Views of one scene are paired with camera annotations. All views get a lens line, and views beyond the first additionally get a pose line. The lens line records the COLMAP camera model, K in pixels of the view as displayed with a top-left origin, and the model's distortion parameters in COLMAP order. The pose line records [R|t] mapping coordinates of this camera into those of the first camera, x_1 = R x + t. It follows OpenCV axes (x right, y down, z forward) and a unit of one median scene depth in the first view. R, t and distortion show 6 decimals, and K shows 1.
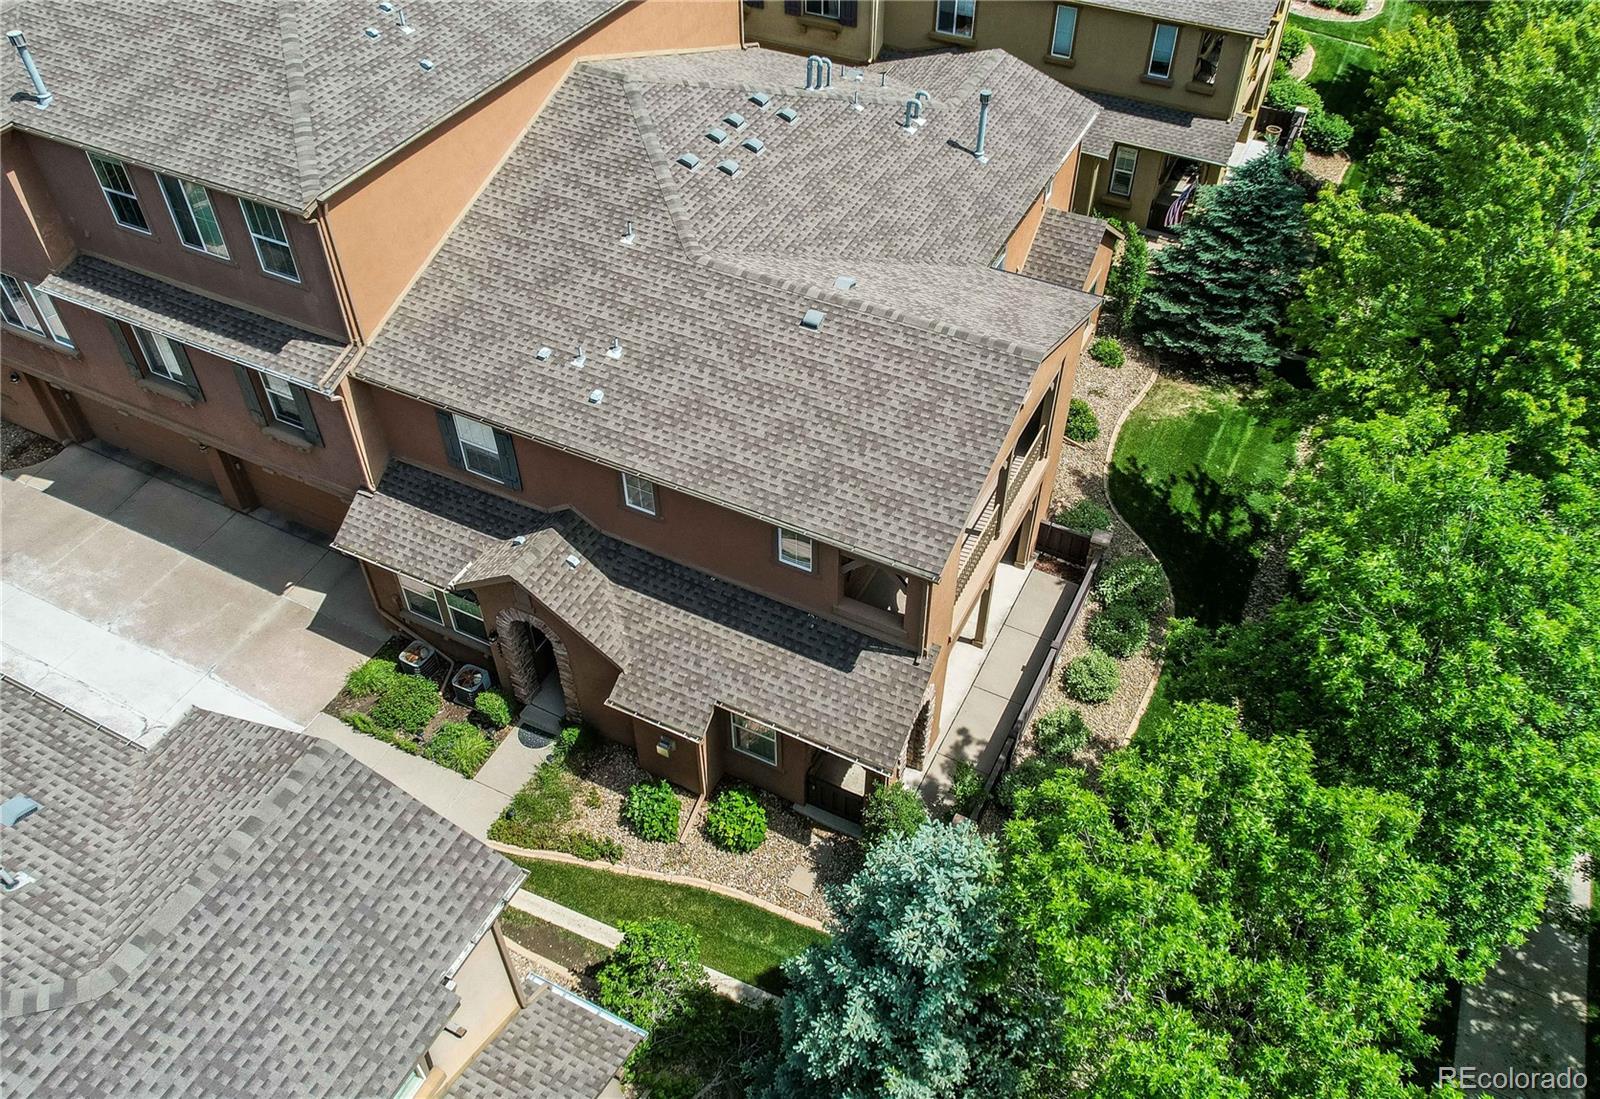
lens RADIAL K [[1232.2, 0, 793.9], [0, 1232.2, 553.5], [0, 0, 1]] dist [-0.058011, 0.055260]
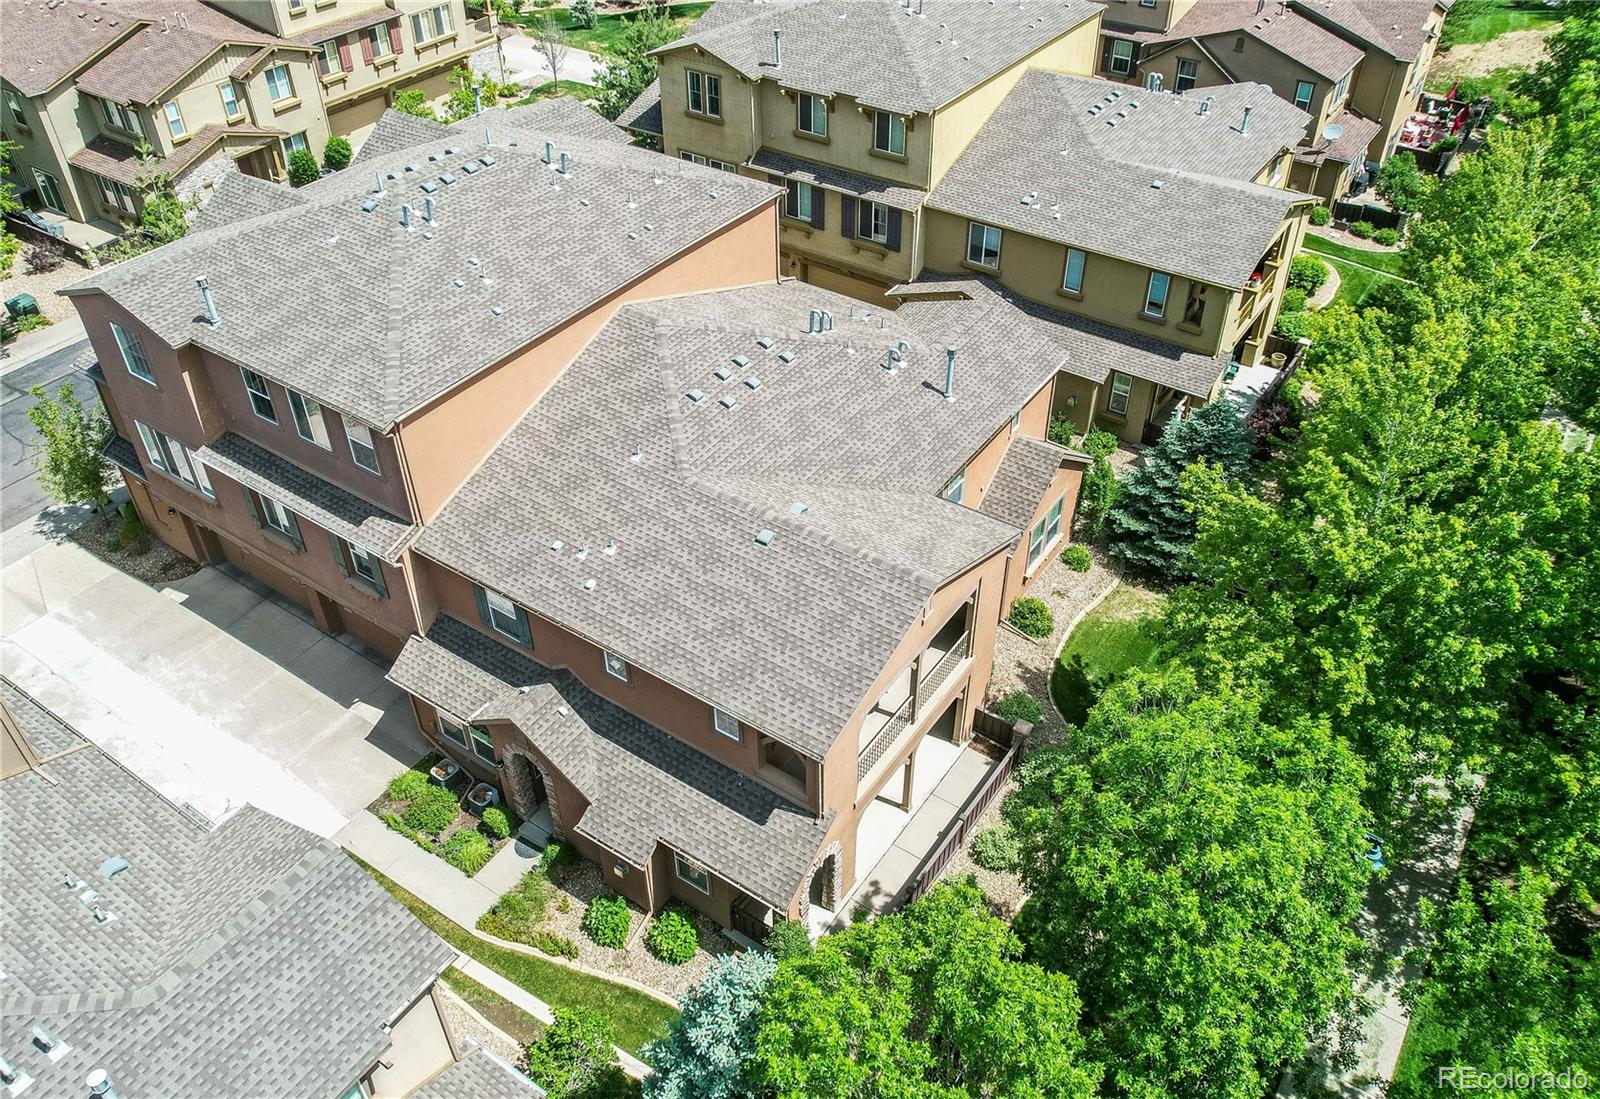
lens RADIAL K [[1232.2, 0, 788.0], [0, 1232.2, 552.1], [0, 0, 1]] dist [-0.058011, 0.055260]
pose [[0.990726, 0.080575, -0.109404, 0.165516], [-0.090701, 0.991714, -0.090979, -0.059464], [0.101167, 0.100058, 0.989825, -0.224584]]
